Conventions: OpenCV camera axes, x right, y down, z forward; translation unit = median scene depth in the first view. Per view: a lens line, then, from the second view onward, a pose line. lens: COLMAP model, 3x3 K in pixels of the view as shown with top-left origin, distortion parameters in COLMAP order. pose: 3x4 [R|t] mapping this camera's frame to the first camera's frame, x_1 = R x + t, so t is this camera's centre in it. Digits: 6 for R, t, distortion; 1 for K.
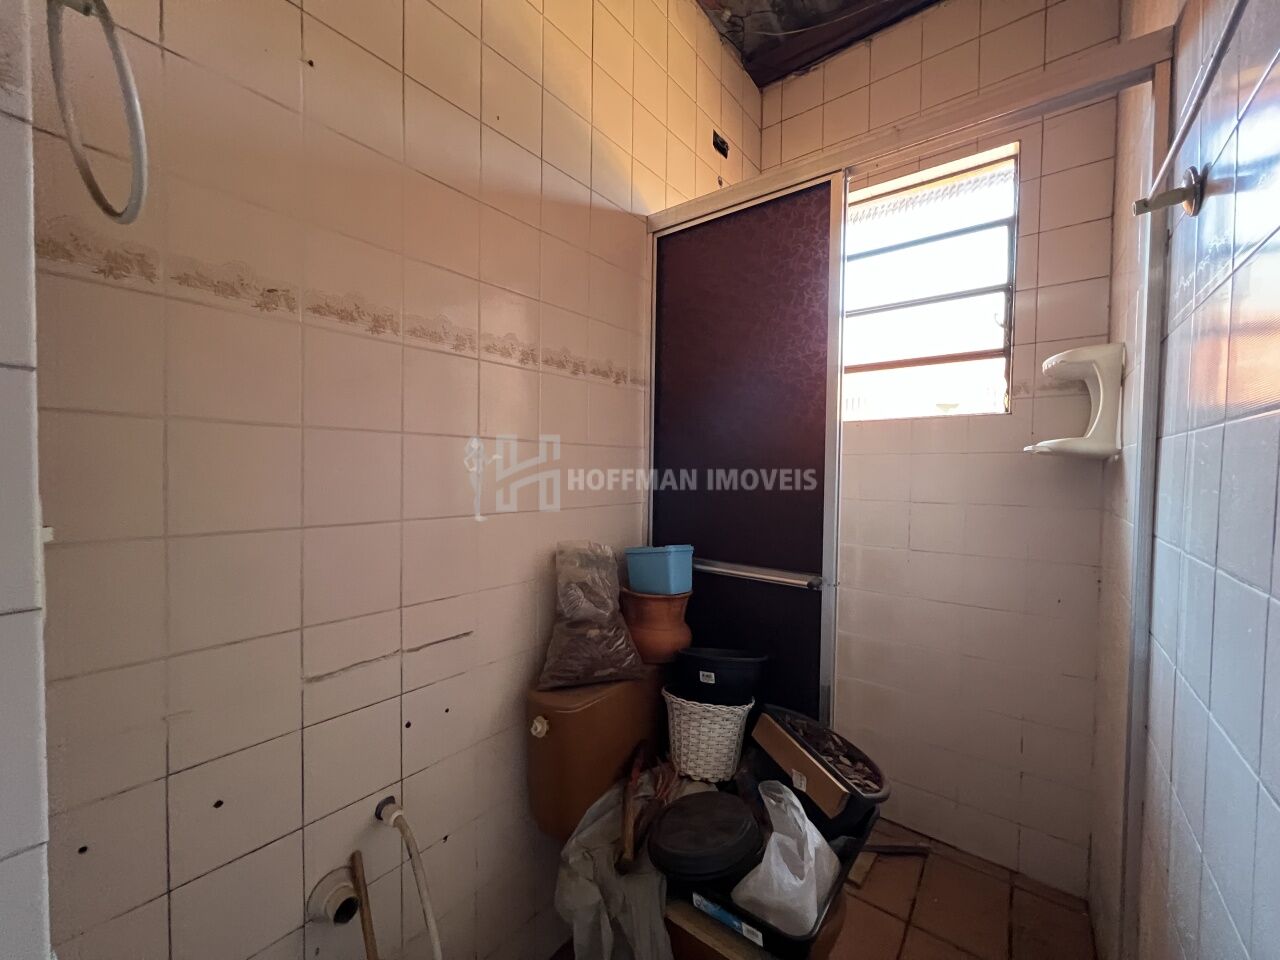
lens RADIAL K [[513.1, 0, 640.3], [0, 513.1, 482.8], [0, 0, 1]] dist [0.000118, -0.000052]
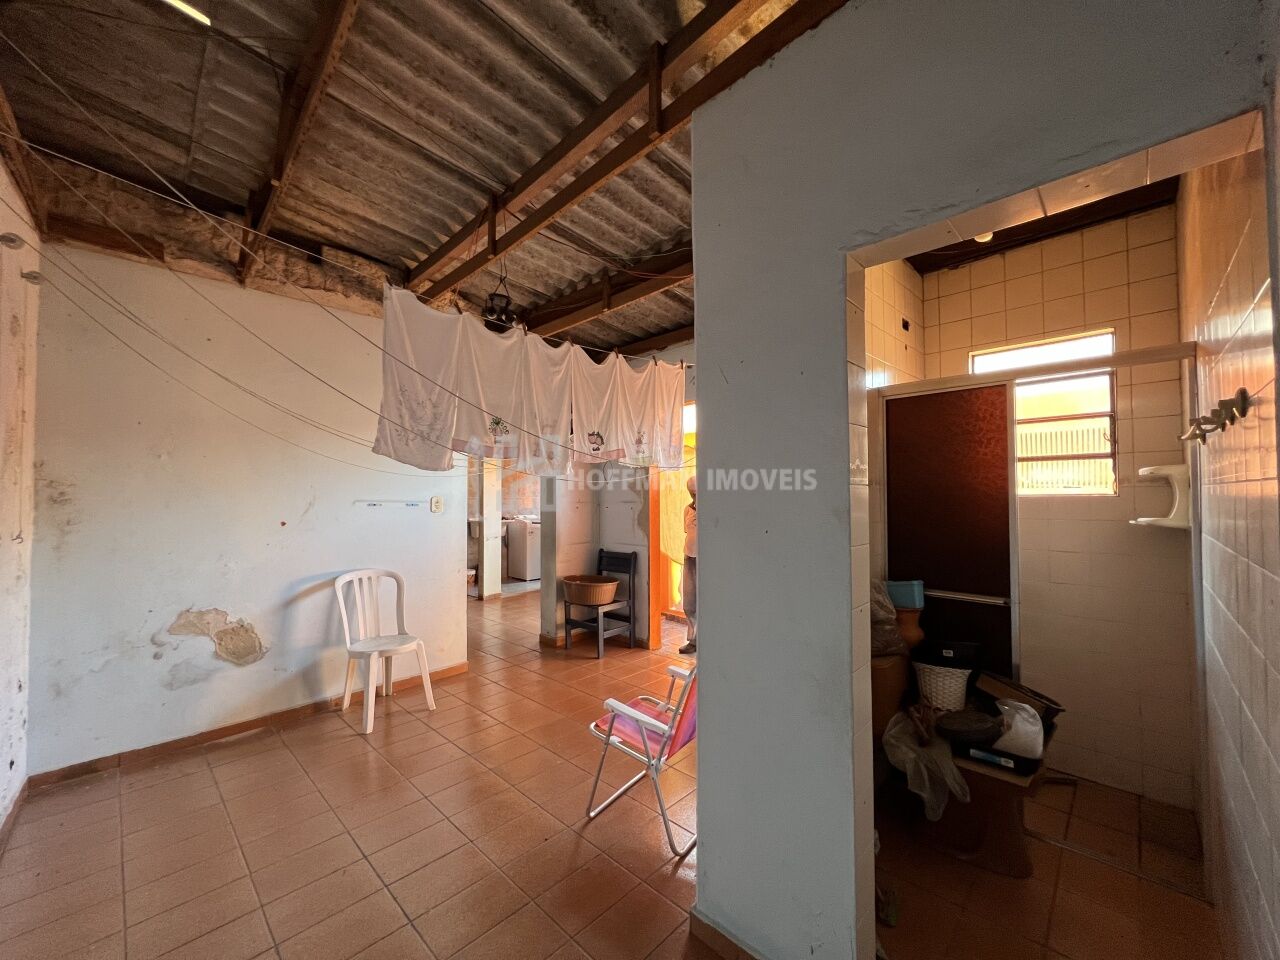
lens RADIAL K [[512.2, 0, 638.8], [0, 512.2, 481.2], [0, 0, 1]] dist [-0.000180, 0.000288]
pose [[0.992443, -0.023058, -0.120522, -0.680317], [0.017259, 0.998653, -0.048939, -0.155403], [0.121488, 0.046489, 0.991504, -0.916490]]
